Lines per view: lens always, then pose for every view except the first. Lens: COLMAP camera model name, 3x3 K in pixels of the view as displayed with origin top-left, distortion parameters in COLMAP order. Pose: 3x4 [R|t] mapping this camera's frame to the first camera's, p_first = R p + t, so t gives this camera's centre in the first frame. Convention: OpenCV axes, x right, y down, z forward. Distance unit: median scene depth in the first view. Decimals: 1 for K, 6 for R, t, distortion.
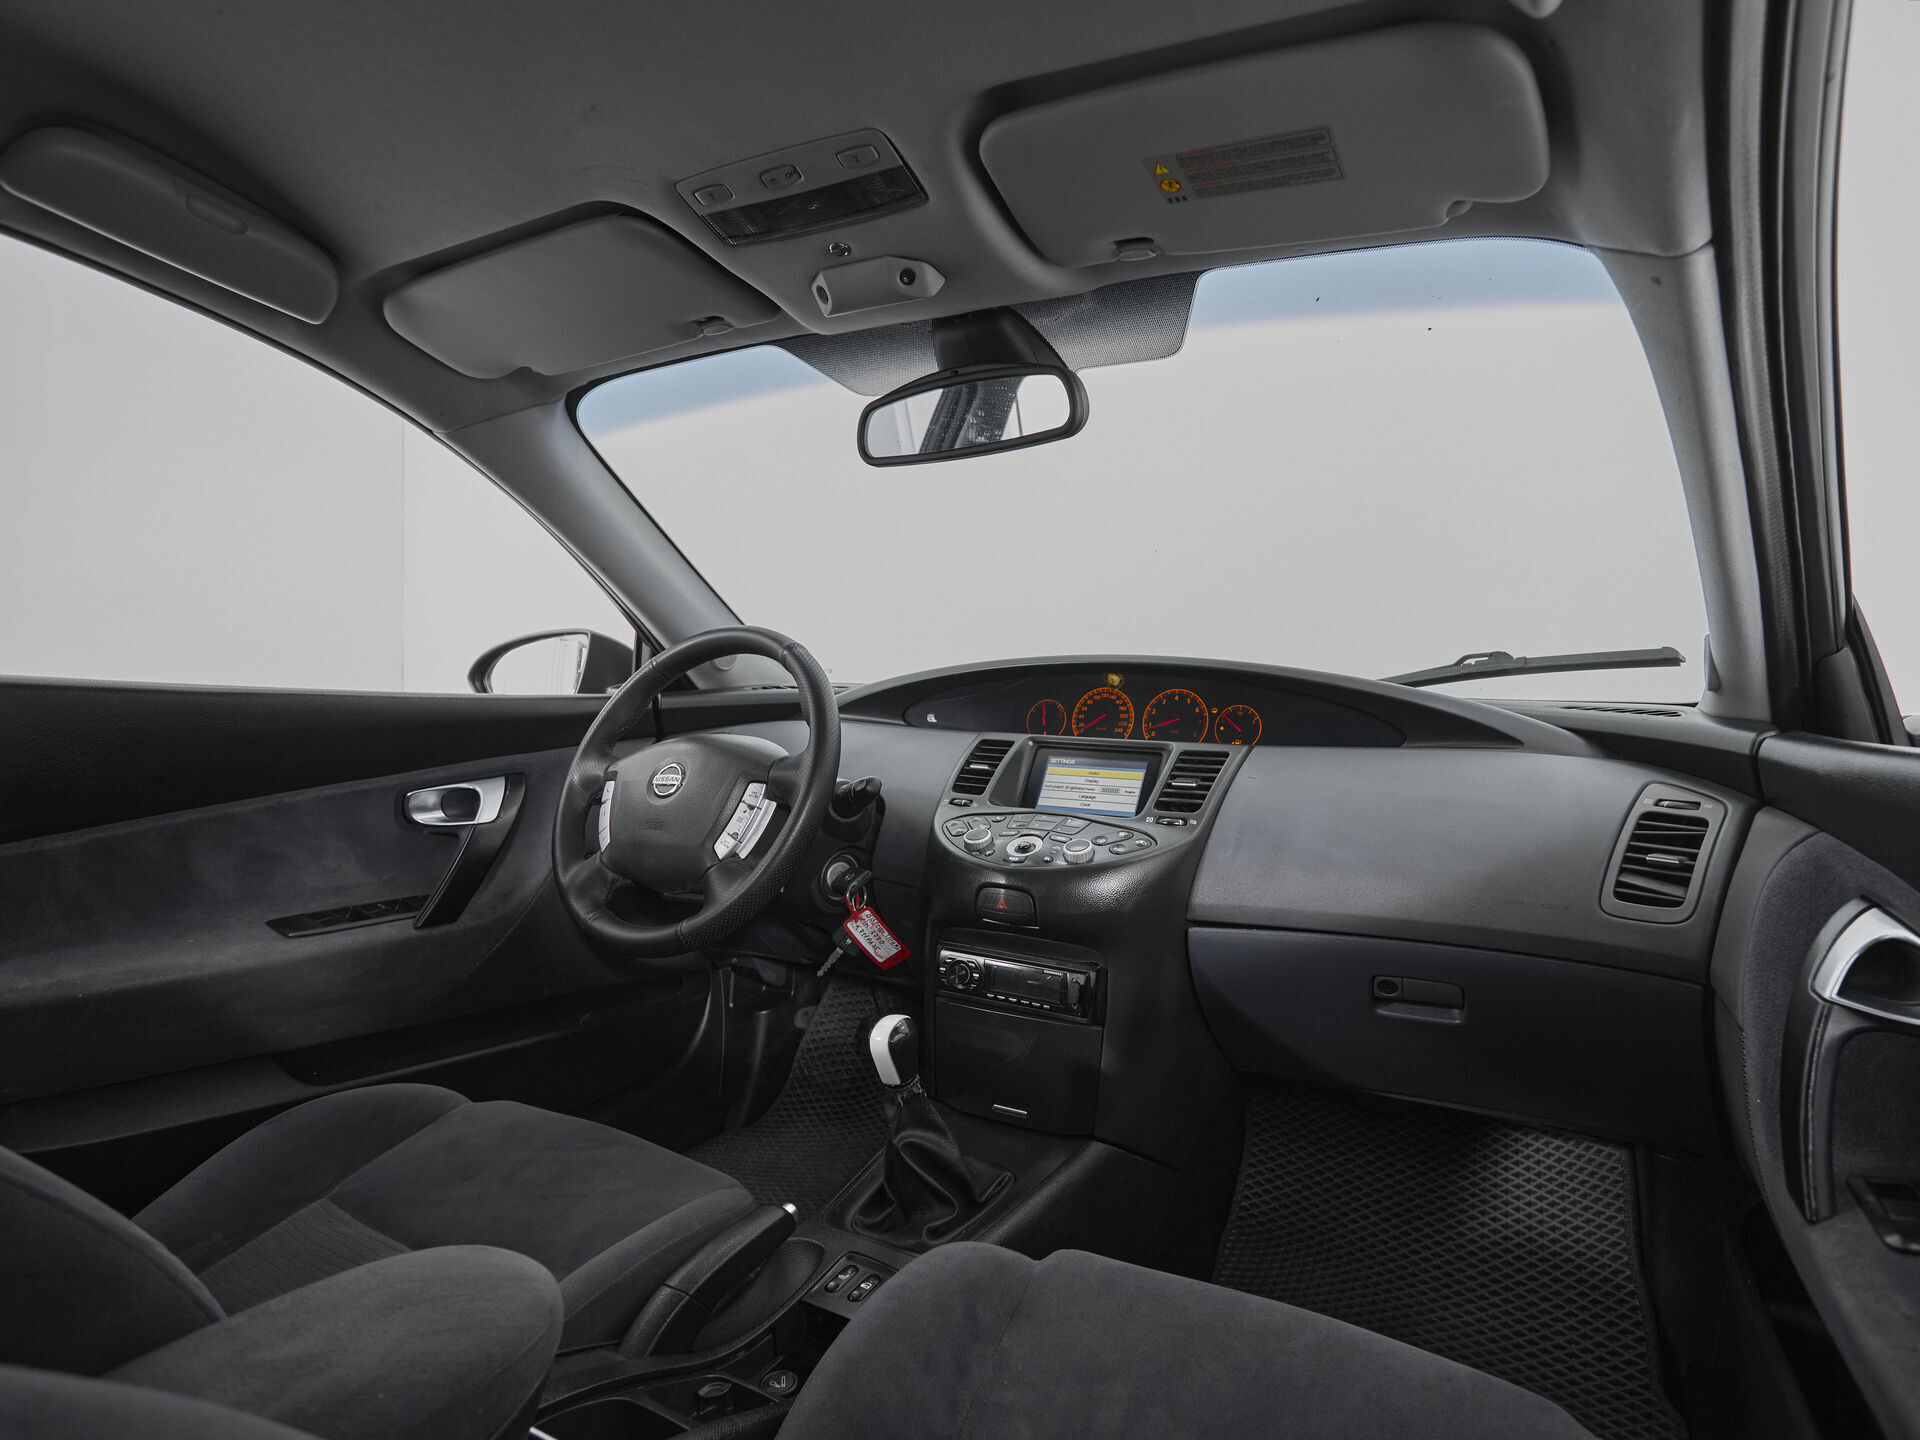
lens RADIAL K [[1005.4, 0, 1042.5], [0, 1005.4, 718.4], [0, 0, 1]] dist [-0.002790, 0.000151]
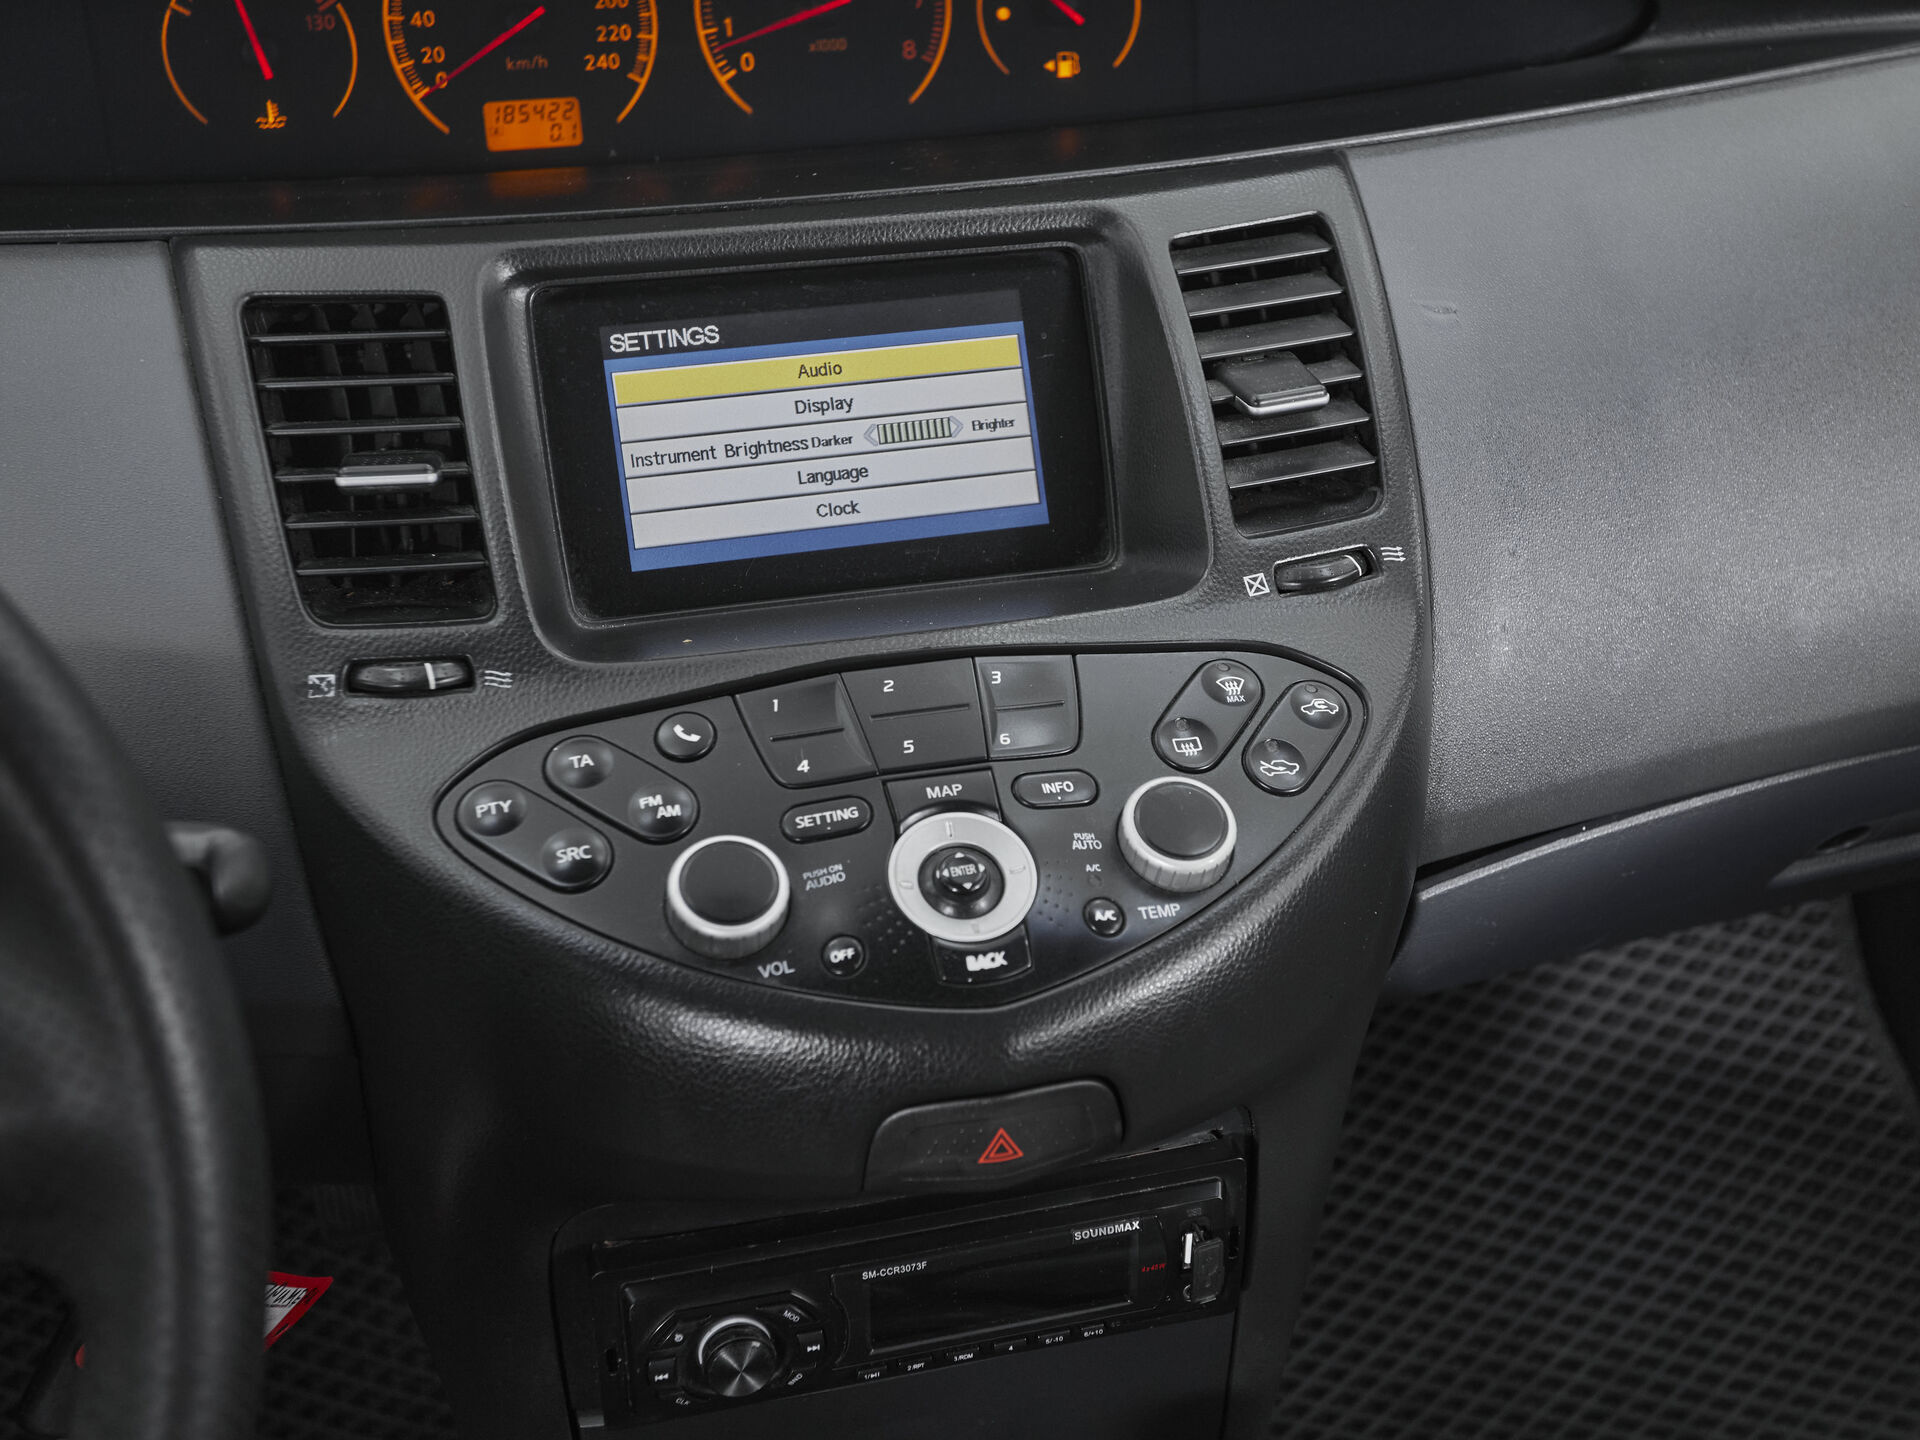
lens RADIAL K [[2332.0, 0, 1005.7], [0, 2332.0, 719.7], [0, 0, 1]] dist [0.023981, 0.022654]
pose [[0.741071, -0.366962, 0.562275, -0.284519], [0.020056, 0.849158, 0.527759, -0.184657], [-0.671127, -0.379829, 0.636646, 0.583112]]
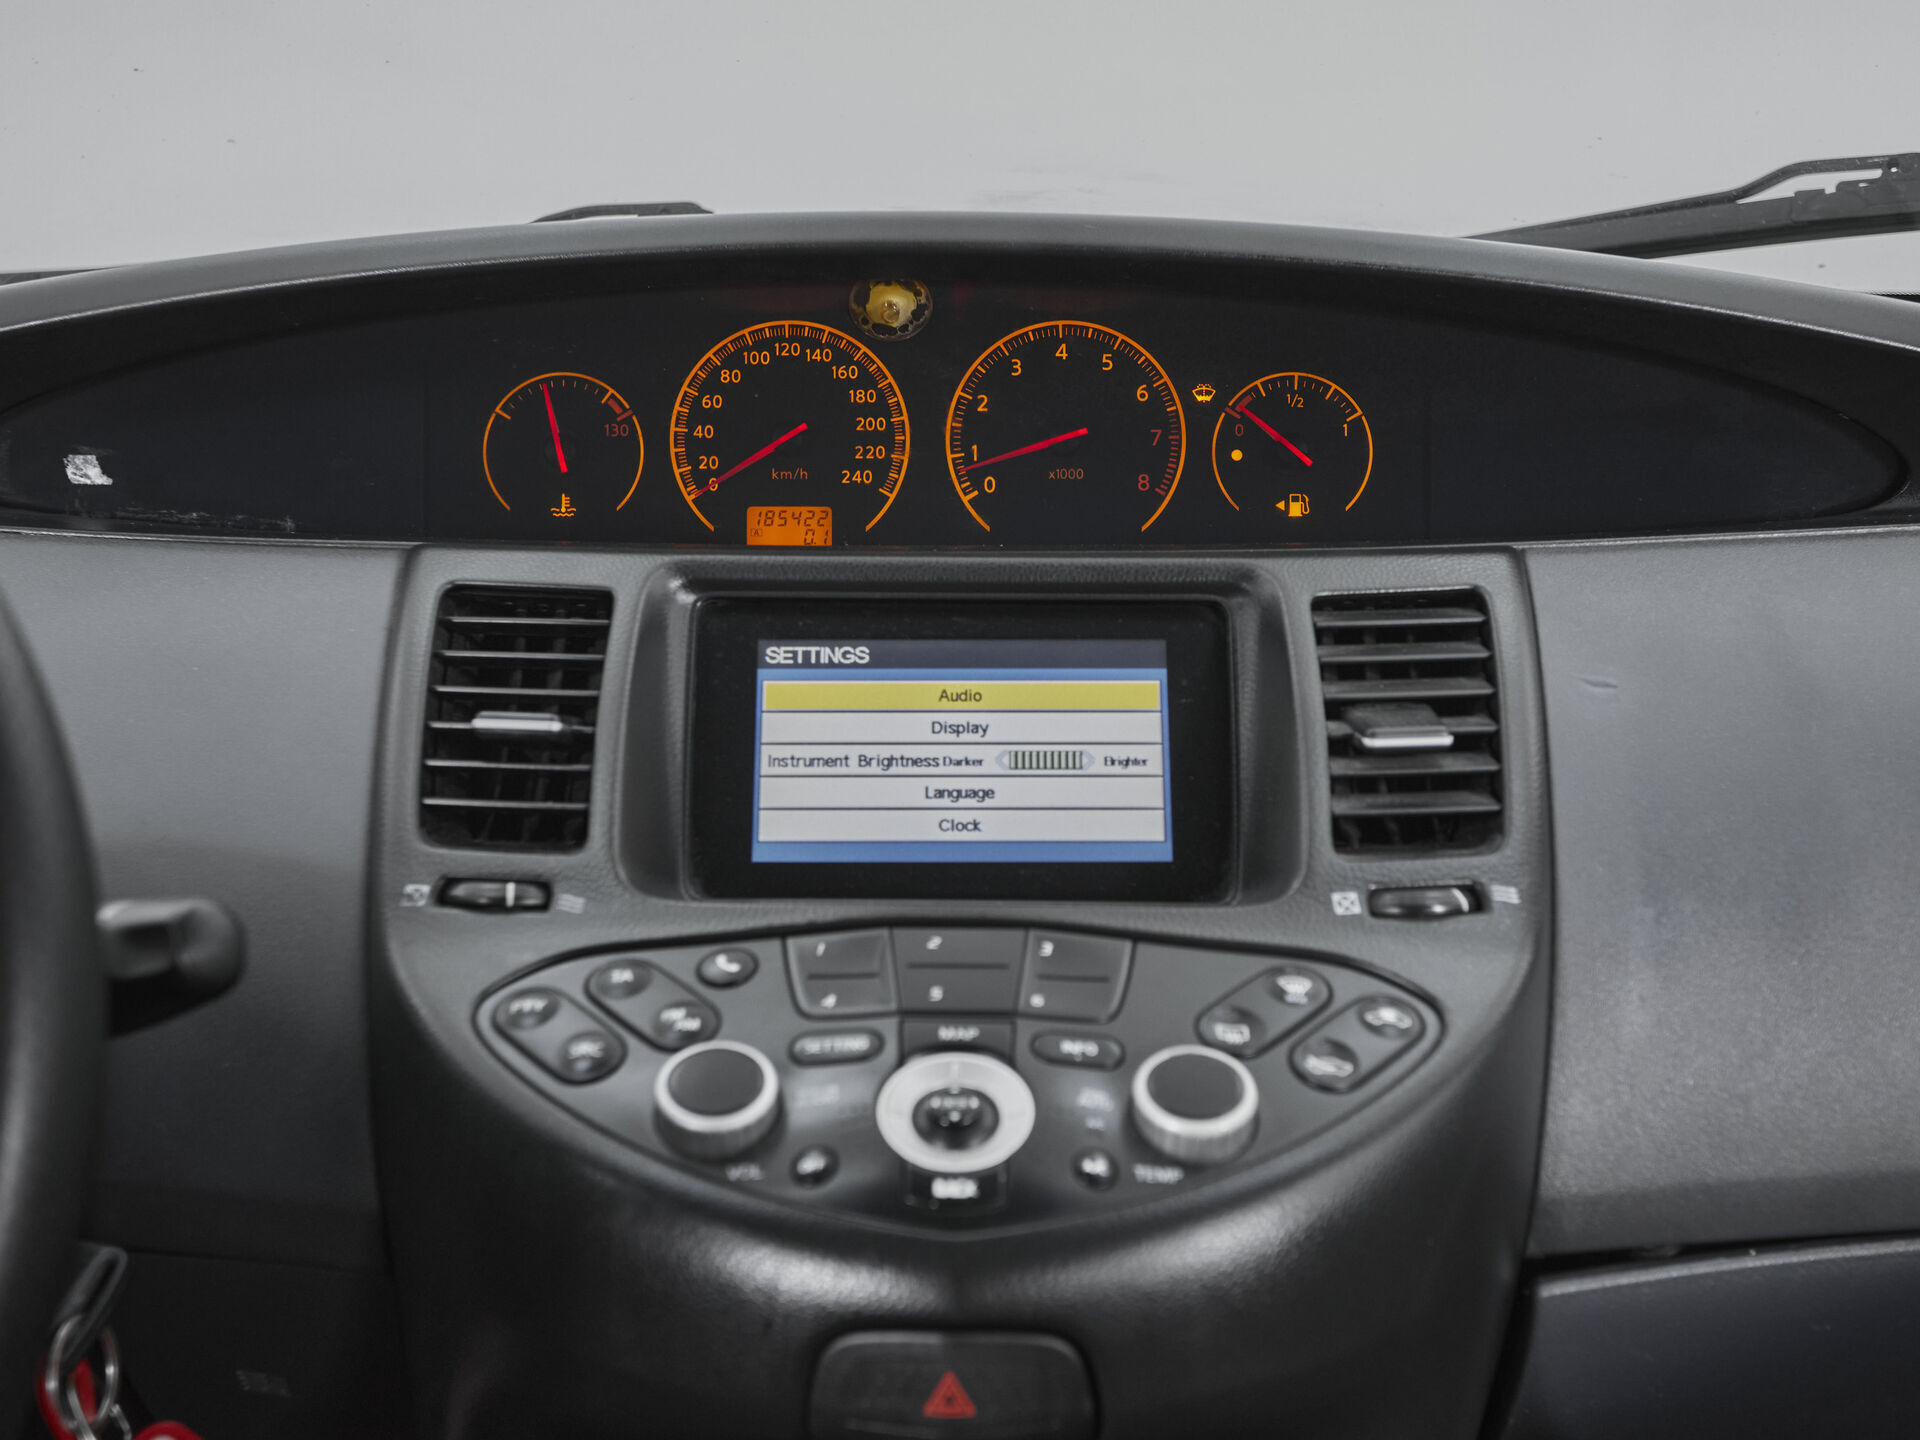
lens RADIAL K [[2336.9, 0, 960.0], [0, 2336.9, 720.0], [0, 0, 1]] dist [0.024285, 0.050462]
pose [[0.895087, -0.128502, 0.426973, -0.216987], [0.034582, 0.974695, 0.220849, -0.076316], [-0.444548, -0.182913, 0.876881, 0.481047]]
